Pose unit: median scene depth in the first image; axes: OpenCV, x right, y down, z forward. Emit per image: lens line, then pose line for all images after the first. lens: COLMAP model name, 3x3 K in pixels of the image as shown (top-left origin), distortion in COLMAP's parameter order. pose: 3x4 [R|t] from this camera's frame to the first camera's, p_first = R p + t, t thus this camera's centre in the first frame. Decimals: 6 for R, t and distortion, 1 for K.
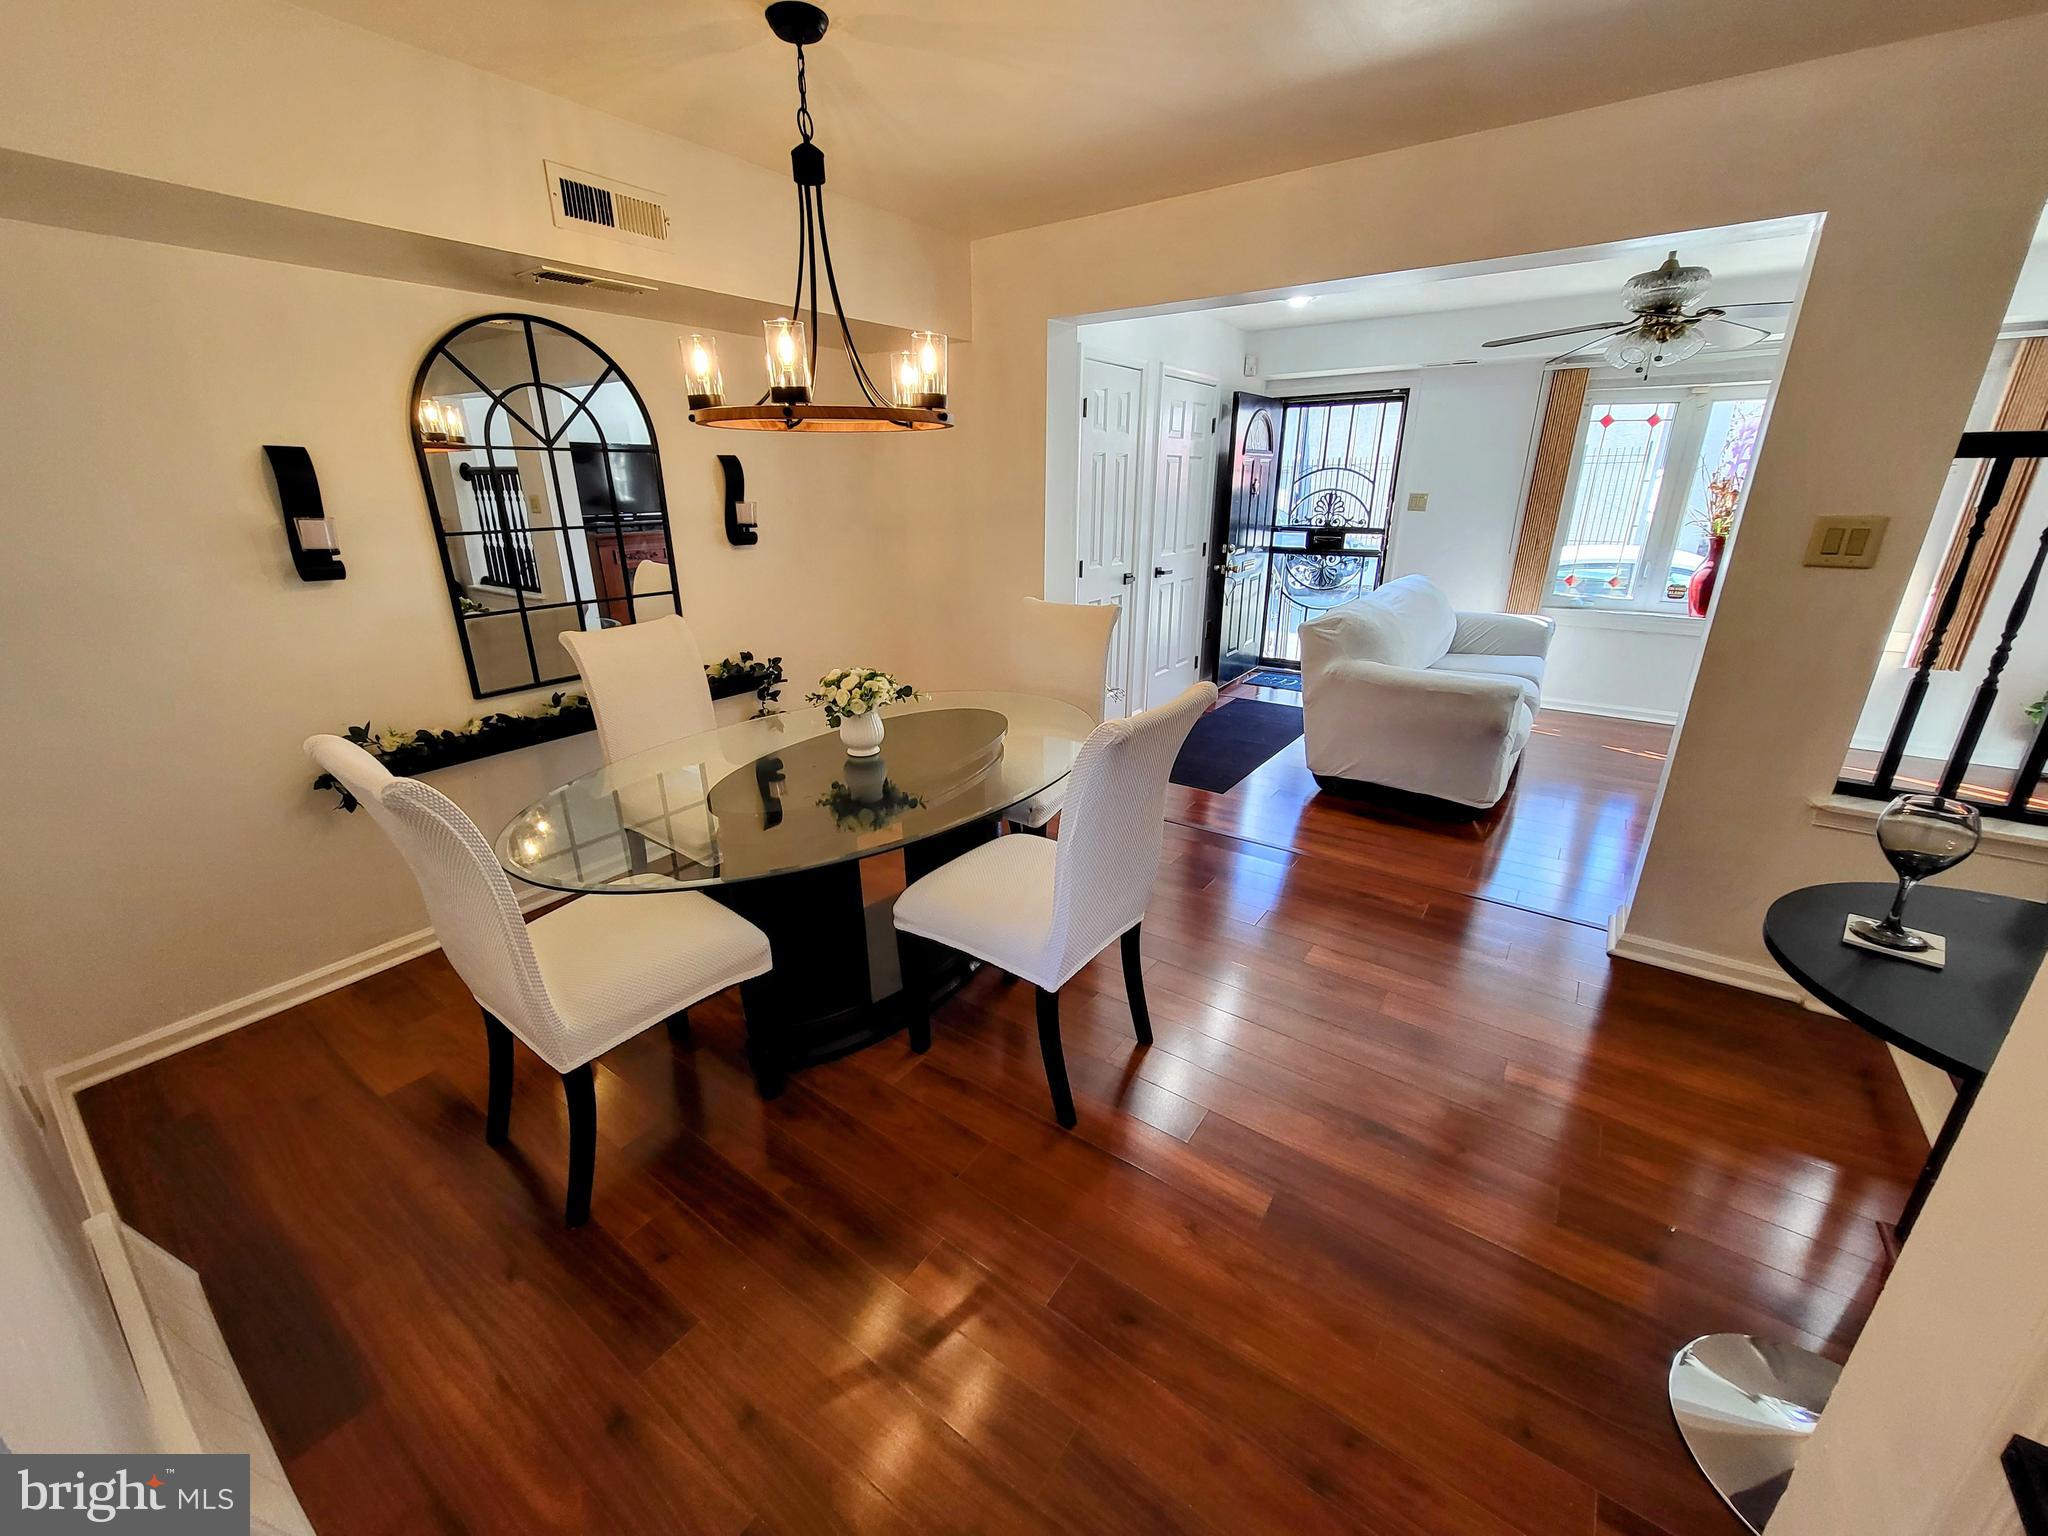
lens RADIAL K [[809.9, 0, 1010.8], [0, 809.9, 766.6], [0, 0, 1]] dist [0.005714, -0.000194]
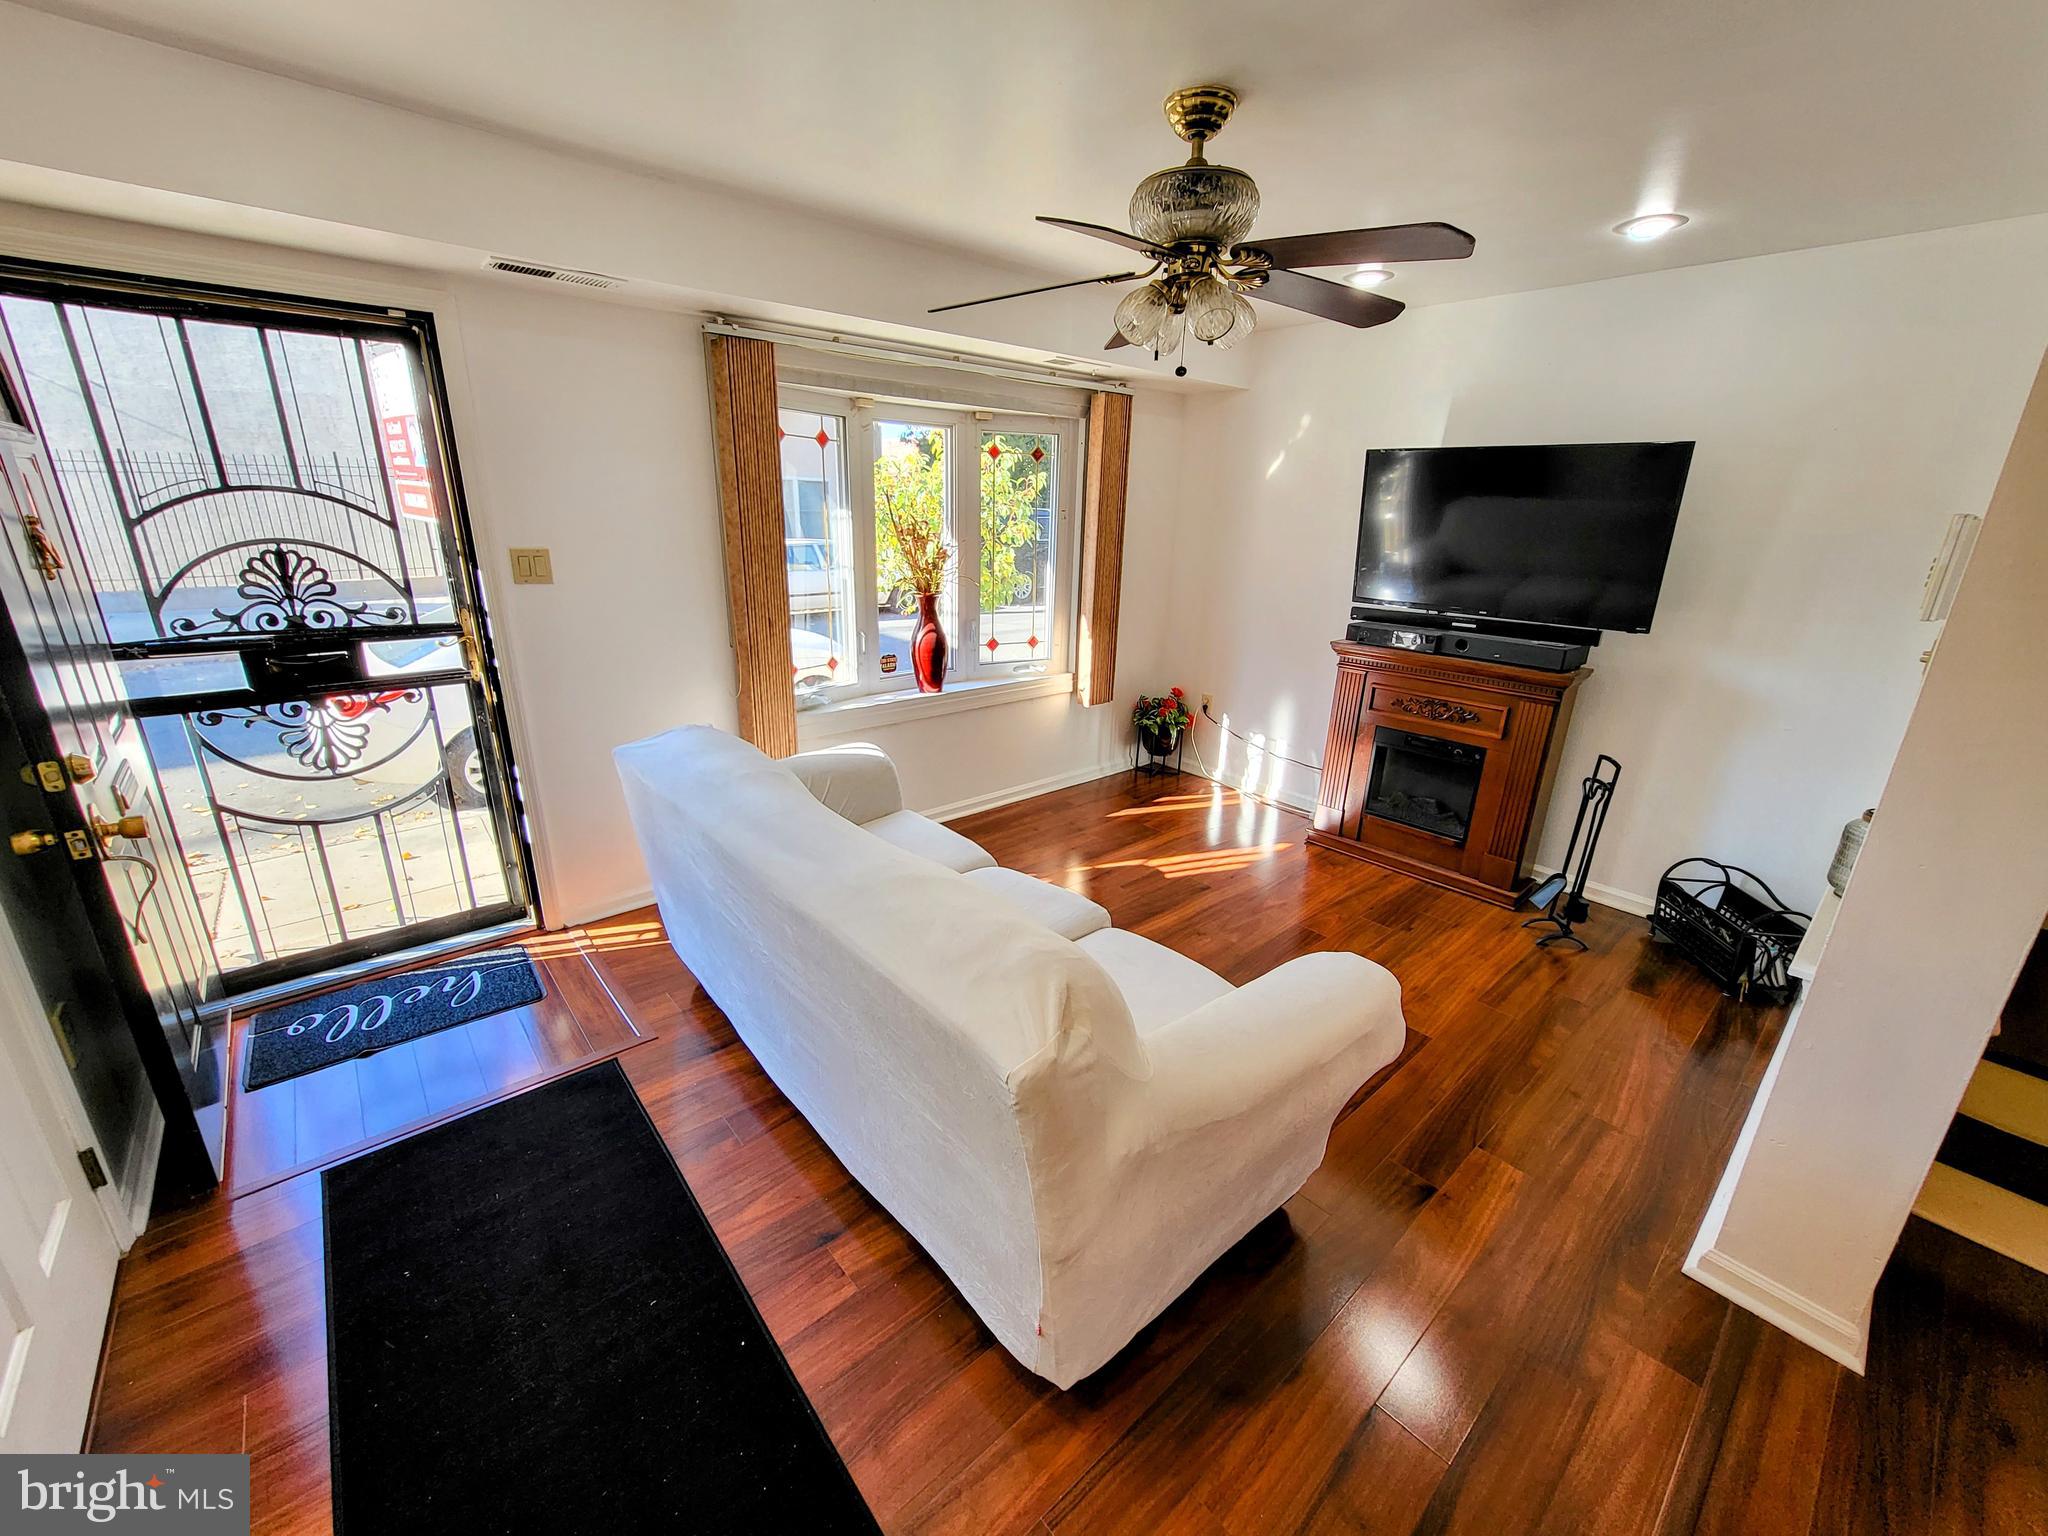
lens RADIAL K [[811.5, 0, 1012.5], [0, 811.5, 770.5], [0, 0, 1]] dist [-0.000169, -0.000122]
pose [[0.231351, -0.295529, 0.926898, 0.133421], [0.301742, 0.927558, 0.220425, -0.369681], [-0.924894, 0.228689, 0.303765, 0.976857]]
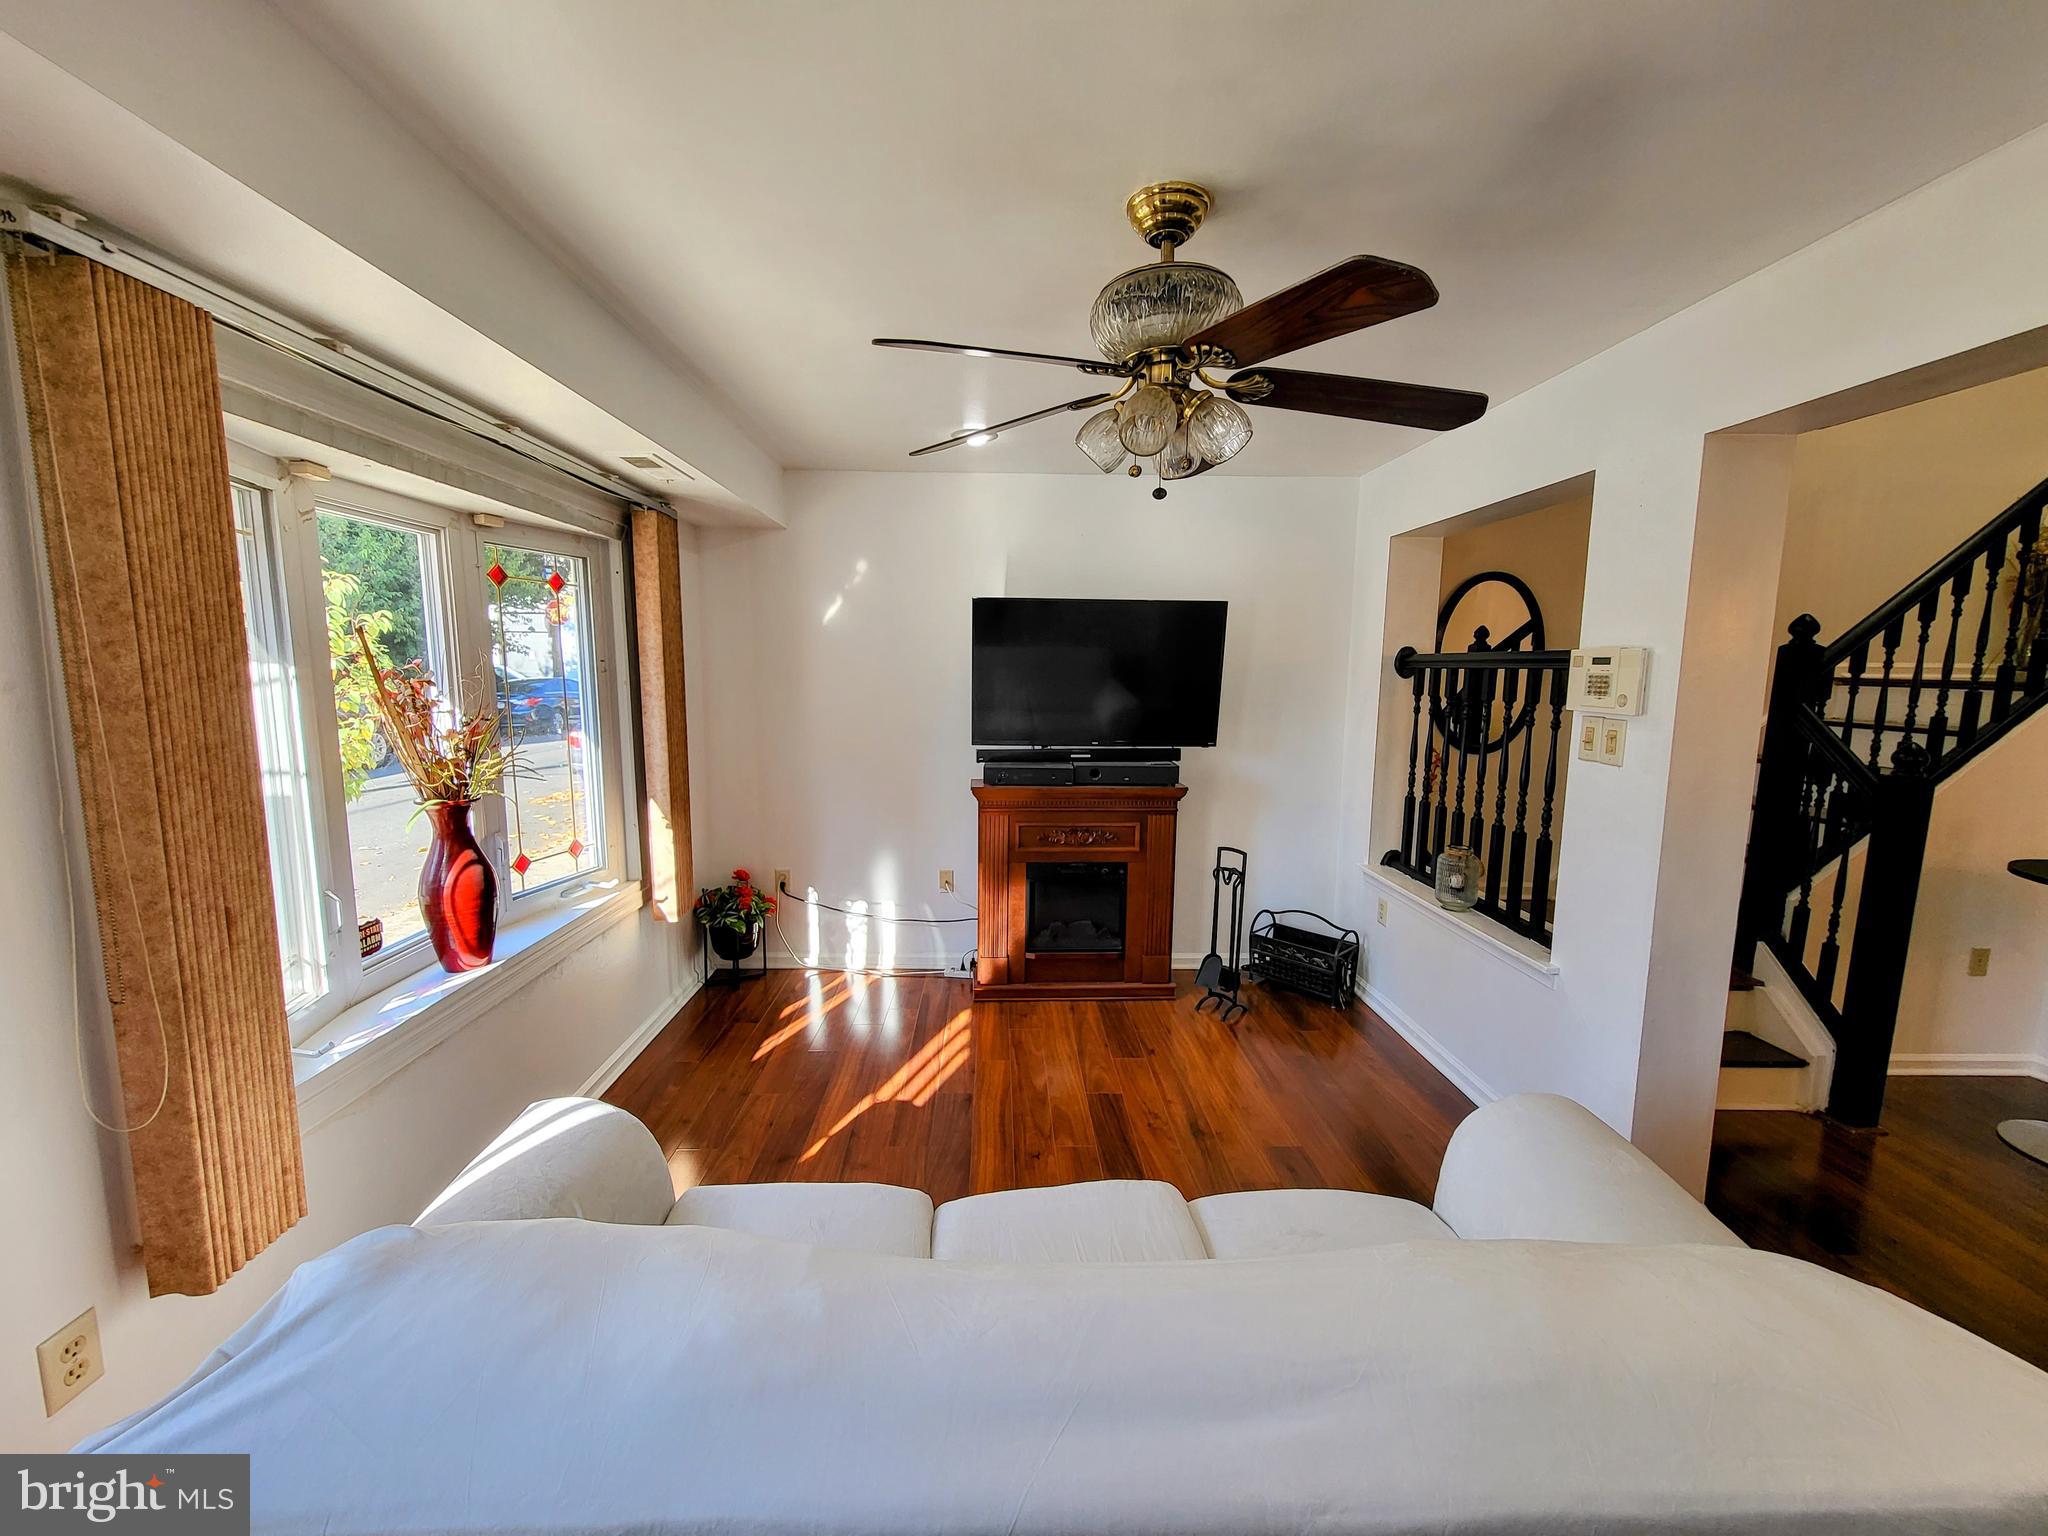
lens RADIAL K [[807.5, 0, 1011.7], [0, 807.5, 766.7], [0, 0, 1]] dist [0.000965, -0.000313]
pose [[-0.603424, -0.099929, 0.791135, 0.431570], [0.261676, 0.912364, 0.314831, -0.493680], [-0.753263, 0.396997, -0.524393, 1.353078]]
